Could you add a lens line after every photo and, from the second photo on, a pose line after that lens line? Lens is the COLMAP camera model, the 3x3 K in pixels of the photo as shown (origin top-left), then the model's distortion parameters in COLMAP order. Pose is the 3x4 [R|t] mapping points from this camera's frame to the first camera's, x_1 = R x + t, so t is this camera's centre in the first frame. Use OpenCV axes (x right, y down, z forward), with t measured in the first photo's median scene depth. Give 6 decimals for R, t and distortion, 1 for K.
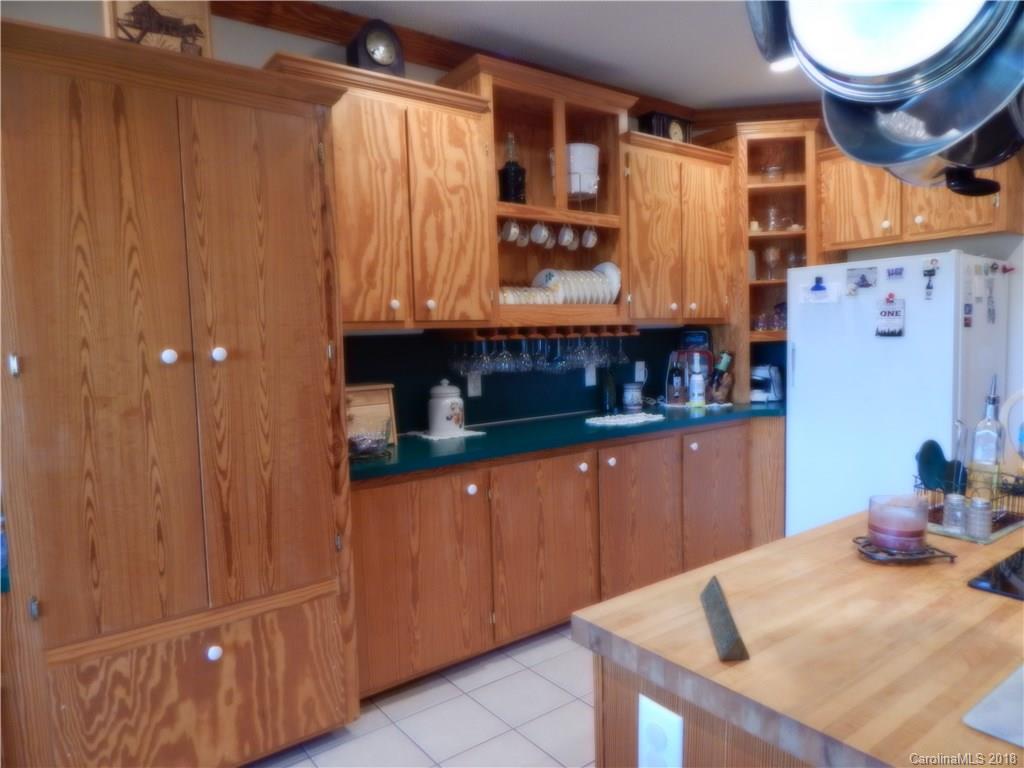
lens RADIAL K [[675.1, 0, 512.3], [0, 675.1, 370.7], [0, 0, 1]] dist [0.013157, -0.015368]
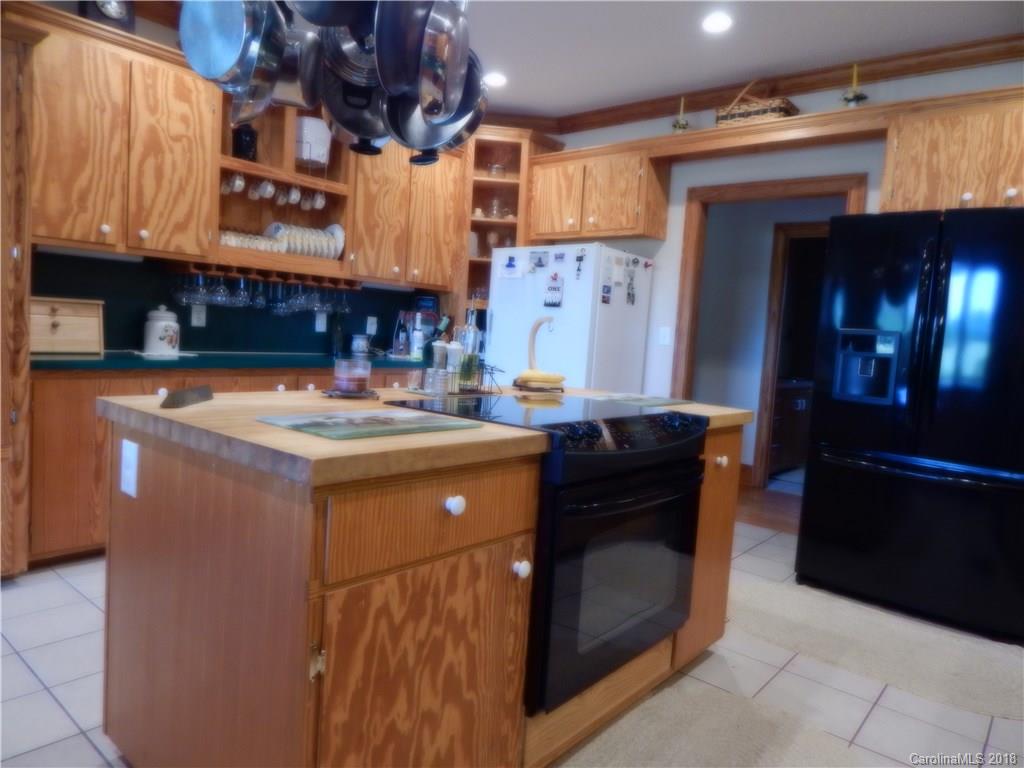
lens RADIAL K [[675.1, 0, 512.3], [0, 675.1, 370.7], [0, 0, 1]] dist [0.013157, -0.015368]
pose [[0.973123, 0.070637, 0.219186, 0.215436], [-0.072199, 0.997390, -0.000887, 0.076027], [-0.218677, -0.014962, 0.975683, -0.222561]]
